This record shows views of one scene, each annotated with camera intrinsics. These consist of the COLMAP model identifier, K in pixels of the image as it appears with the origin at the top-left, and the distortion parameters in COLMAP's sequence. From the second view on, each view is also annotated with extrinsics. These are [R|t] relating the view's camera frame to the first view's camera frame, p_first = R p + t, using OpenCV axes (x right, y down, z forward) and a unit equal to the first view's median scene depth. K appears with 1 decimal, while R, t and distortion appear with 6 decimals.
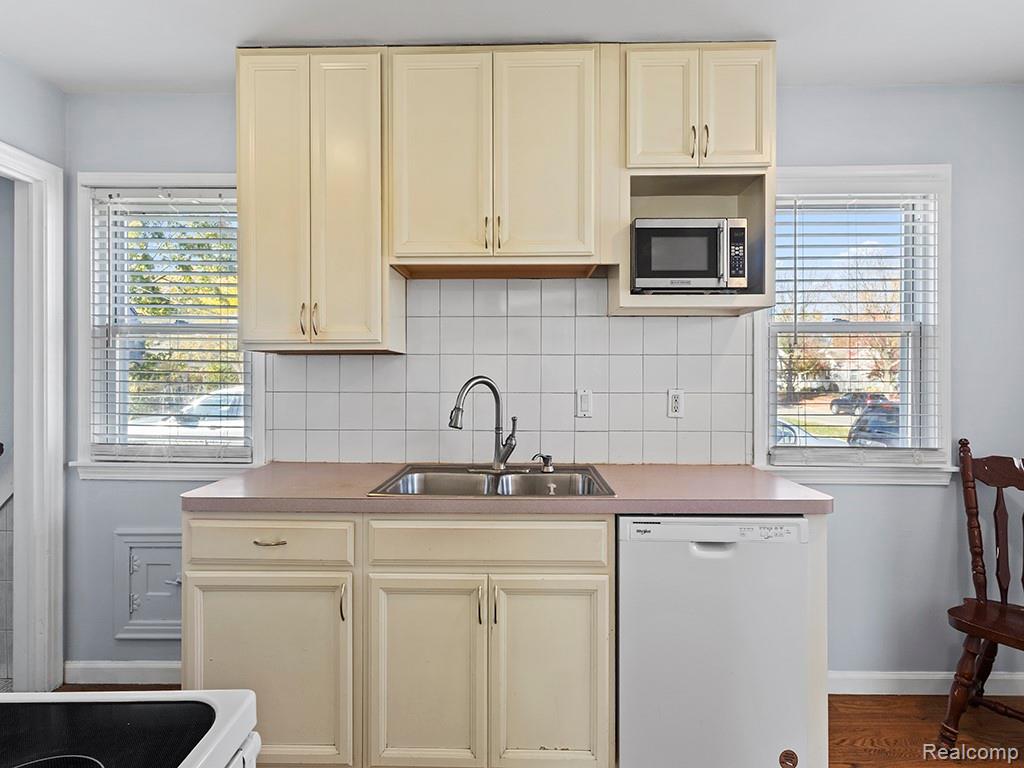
lens RADIAL K [[505.2, 0, 510.6], [0, 505.2, 385.0], [0, 0, 1]] dist [-0.000020, -0.000011]
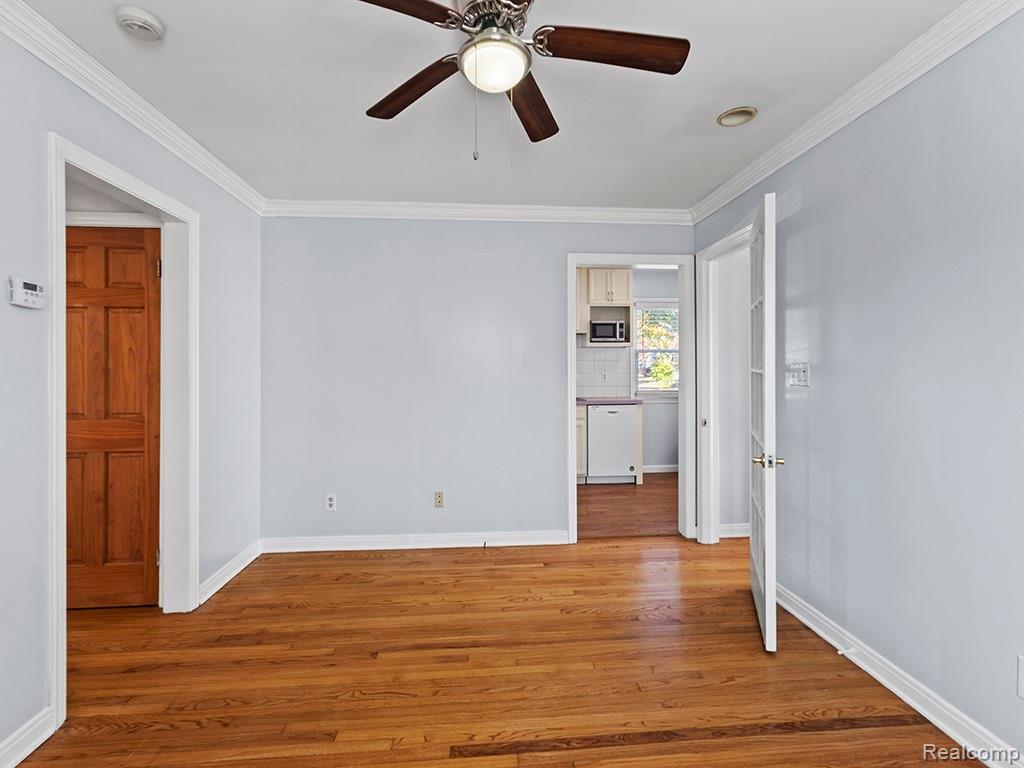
lens RADIAL K [[505.2, 0, 514.8], [0, 505.2, 378.4], [0, 0, 1]] dist [-0.000020, -0.000011]
pose [[0.994919, -0.009531, 0.100230, -0.581547], [0.008779, 0.999930, 0.007937, 0.020200], [-0.100299, -0.007017, 0.994933, -2.219412]]
